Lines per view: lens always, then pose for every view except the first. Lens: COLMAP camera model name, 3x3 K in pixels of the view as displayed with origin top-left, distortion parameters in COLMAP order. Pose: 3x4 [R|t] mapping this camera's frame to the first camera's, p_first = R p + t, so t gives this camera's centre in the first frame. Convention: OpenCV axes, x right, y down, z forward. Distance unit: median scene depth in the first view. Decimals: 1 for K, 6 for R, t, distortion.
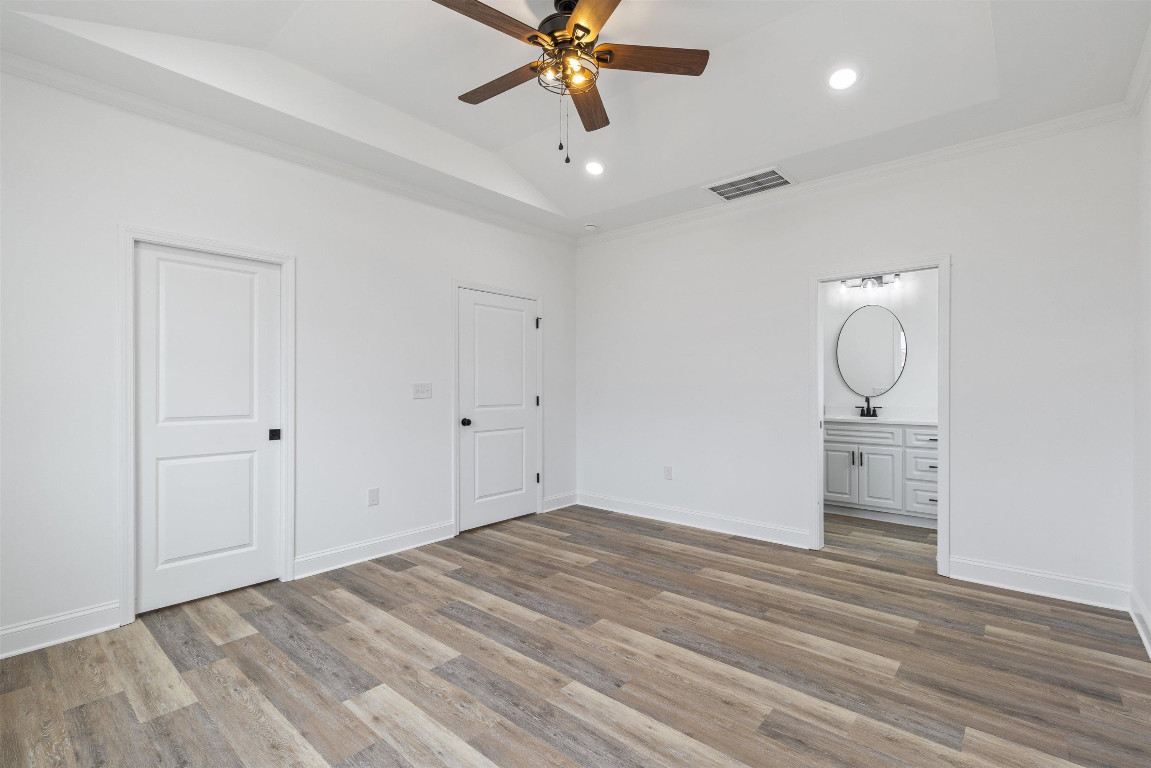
lens RADIAL K [[520.3, 0, 577.9], [0, 520.3, 385.8], [0, 0, 1]] dist [0.005142, -0.000063]
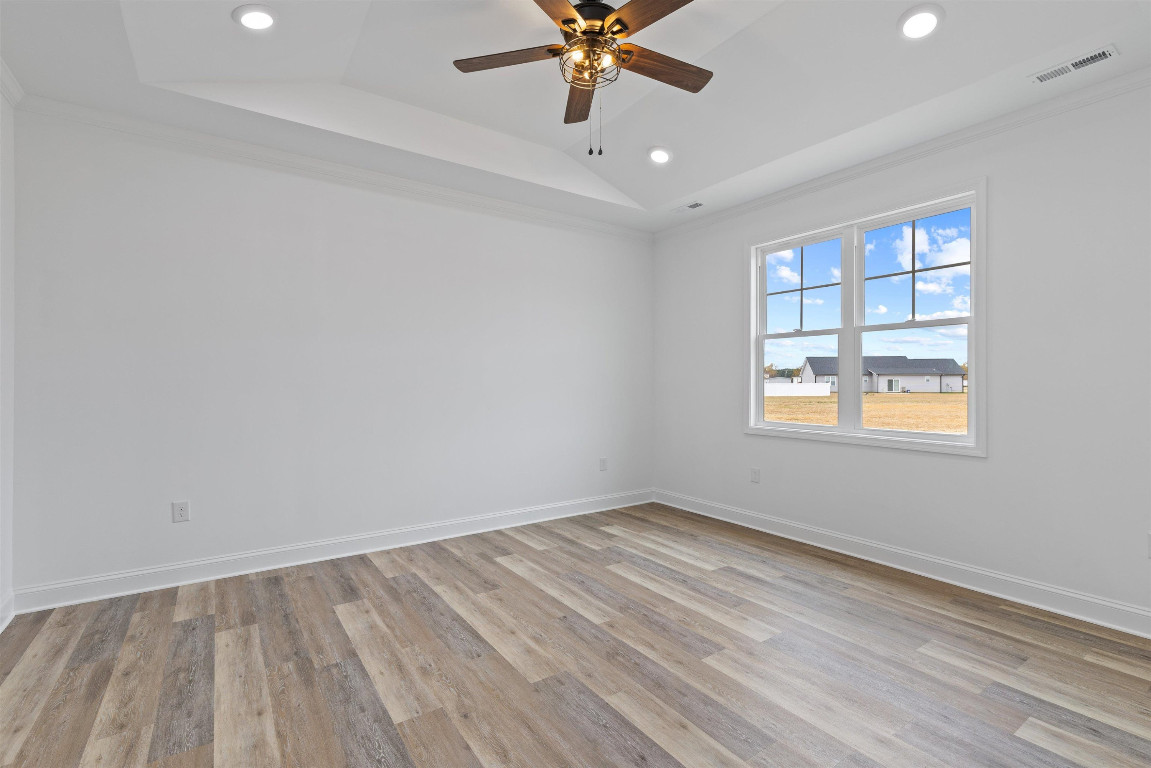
lens RADIAL K [[520.3, 0, 577.9], [0, 520.3, 385.8], [0, 0, 1]] dist [0.005142, -0.000063]
pose [[-0.968289, -0.000636, 0.249831, -0.237227], [0.000649, 0.999987, 0.005060, 0.001491], [-0.249831, 0.005062, -0.968276, 1.943908]]
